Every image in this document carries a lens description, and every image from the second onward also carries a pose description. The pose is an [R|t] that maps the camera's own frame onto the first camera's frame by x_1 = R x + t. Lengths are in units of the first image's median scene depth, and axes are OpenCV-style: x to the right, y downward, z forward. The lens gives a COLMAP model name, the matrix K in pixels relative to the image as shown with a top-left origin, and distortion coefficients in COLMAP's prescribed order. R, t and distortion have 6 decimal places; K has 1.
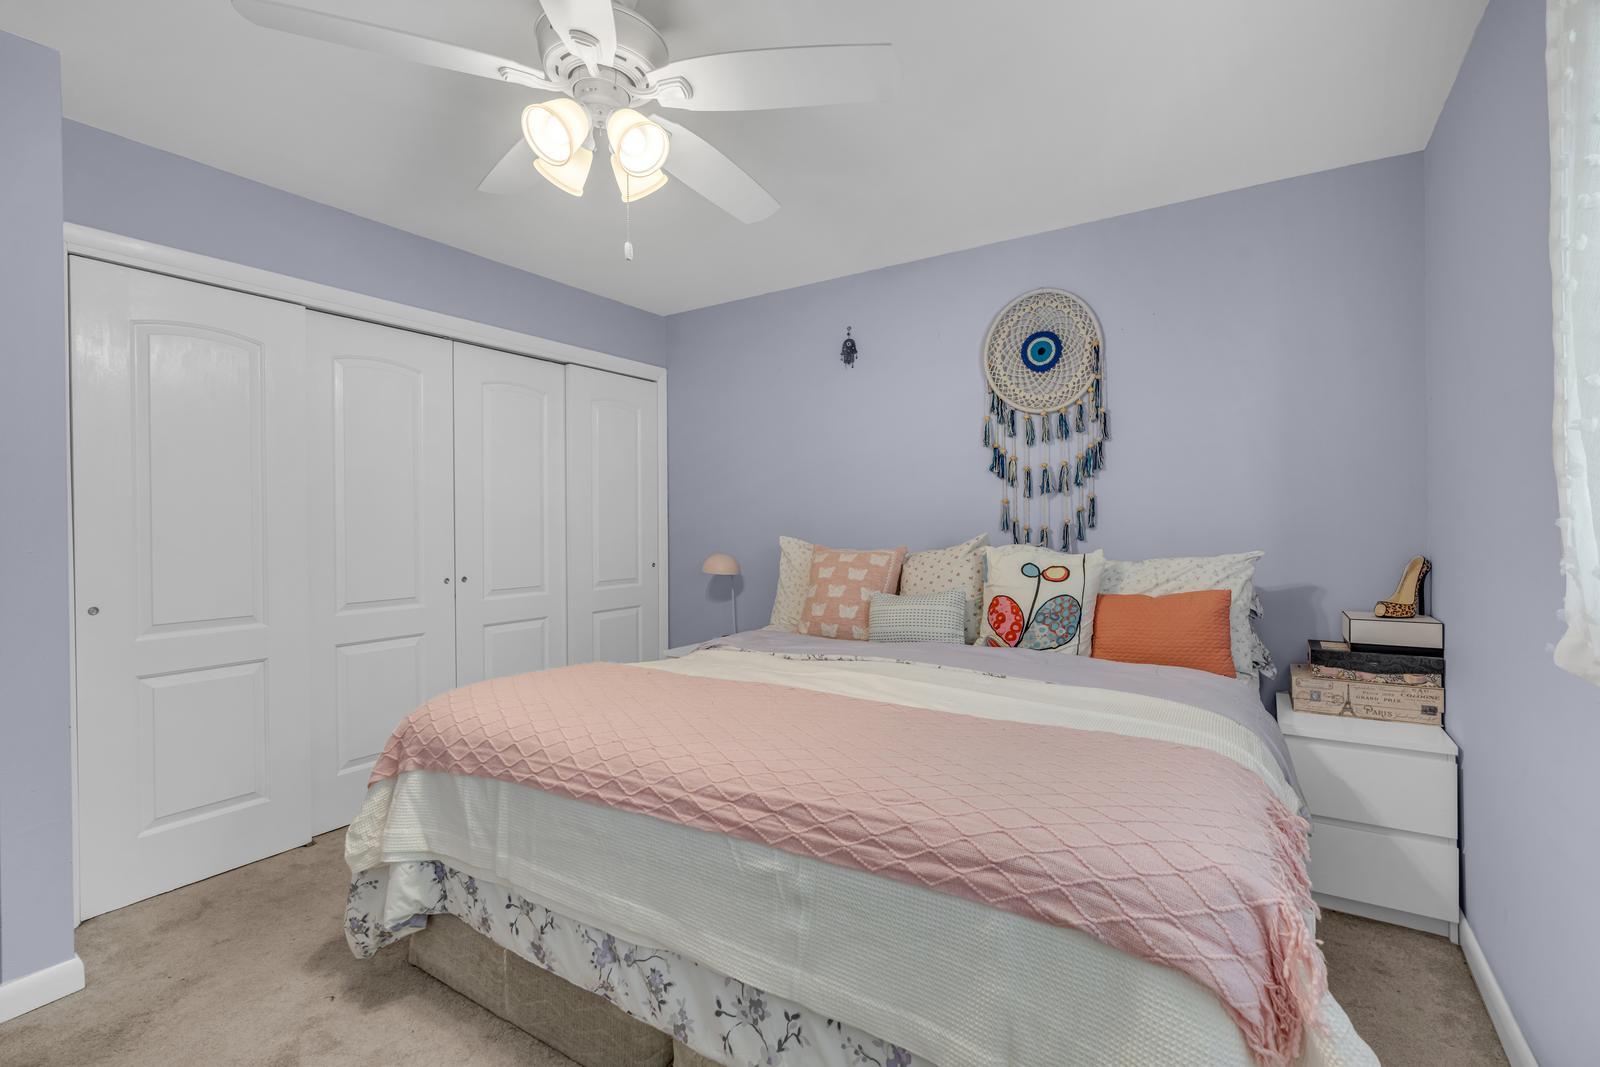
lens RADIAL K [[720.9, 0, 798.2], [0, 720.9, 529.2], [0, 0, 1]] dist [-0.009658, -0.000024]
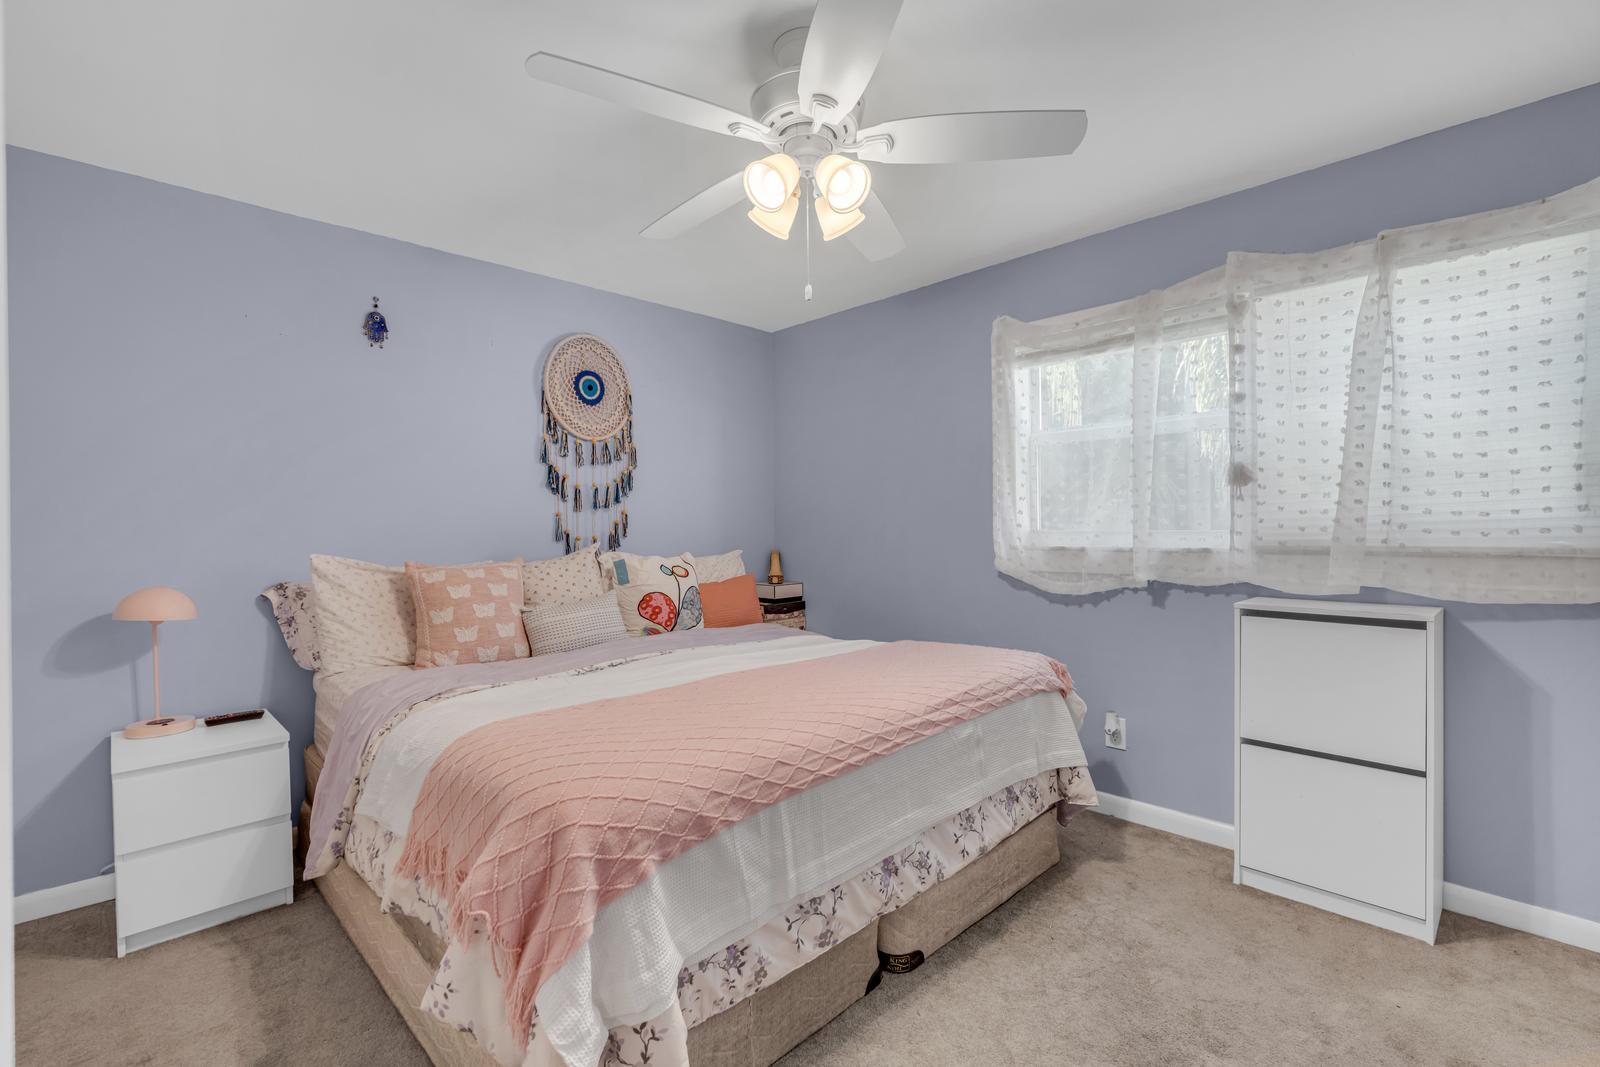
lens RADIAL K [[720.9, 0, 797.1], [0, 720.9, 529.8], [0, 0, 1]] dist [-0.009658, -0.000024]
pose [[0.214382, 0.001420, 0.976749, -0.874888], [0.018807, 0.999808, -0.005581, -0.002813], [-0.976569, 0.019566, 0.214314, 0.501223]]
